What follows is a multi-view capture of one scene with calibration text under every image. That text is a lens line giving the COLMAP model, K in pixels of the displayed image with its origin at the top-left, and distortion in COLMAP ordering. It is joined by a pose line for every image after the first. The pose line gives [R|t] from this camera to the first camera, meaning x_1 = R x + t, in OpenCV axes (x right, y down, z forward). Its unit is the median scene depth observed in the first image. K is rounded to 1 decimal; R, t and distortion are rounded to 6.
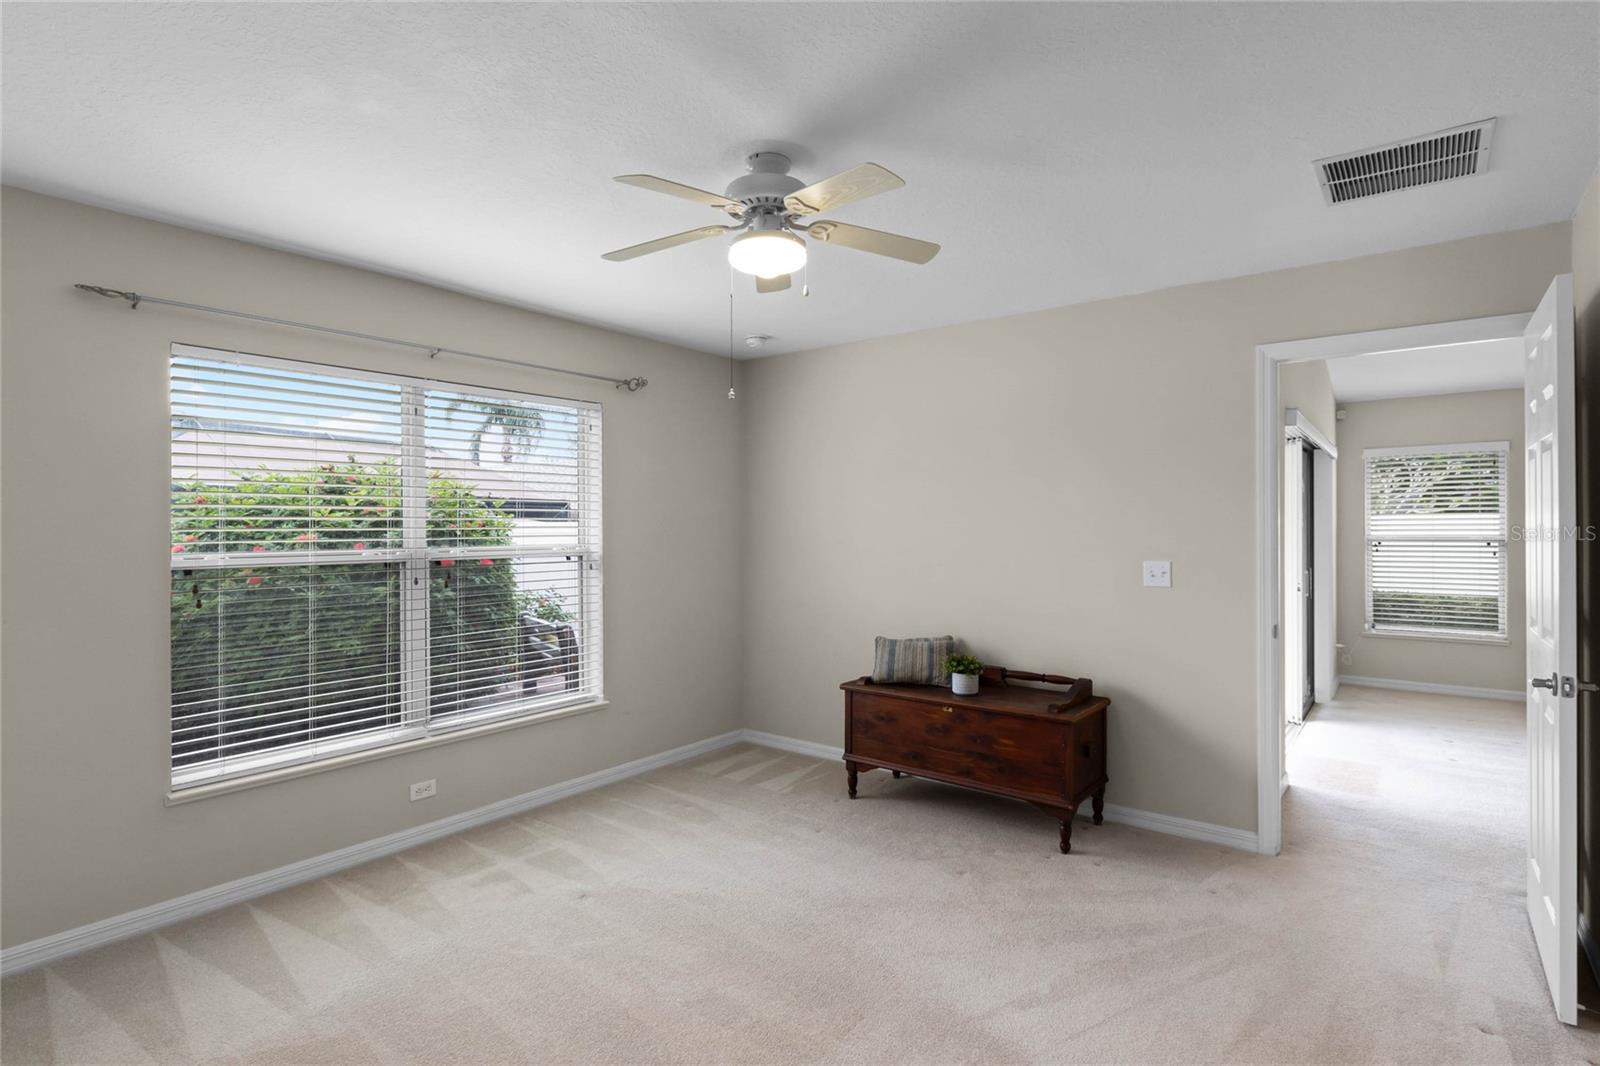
lens RADIAL K [[835.8, 0, 789.7], [0, 835.8, 531.1], [0, 0, 1]] dist [0.003557, 0.001323]
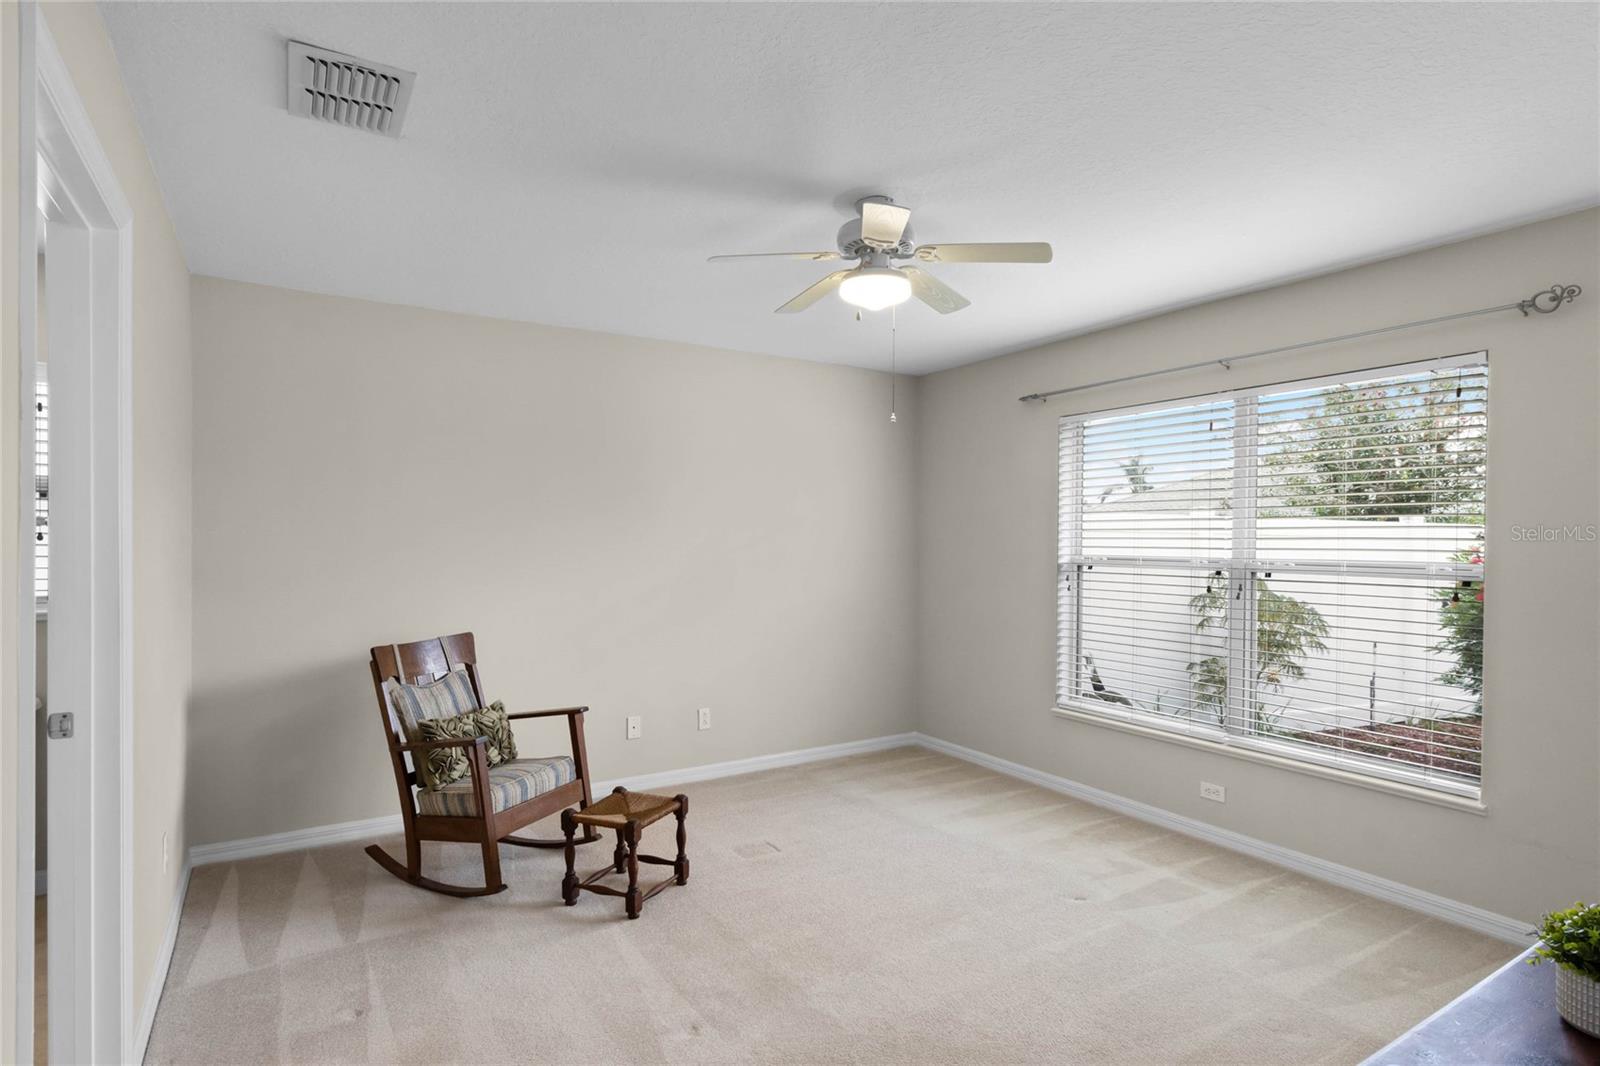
lens RADIAL K [[835.8, 0, 801.3], [0, 835.8, 542.6], [0, 0, 1]] dist [0.003557, 0.001323]
pose [[-0.355161, 0.009624, -0.934756, 0.713739], [-0.007270, 0.999888, 0.013057, -0.008319], [0.934777, 0.011433, -0.355051, 0.898649]]
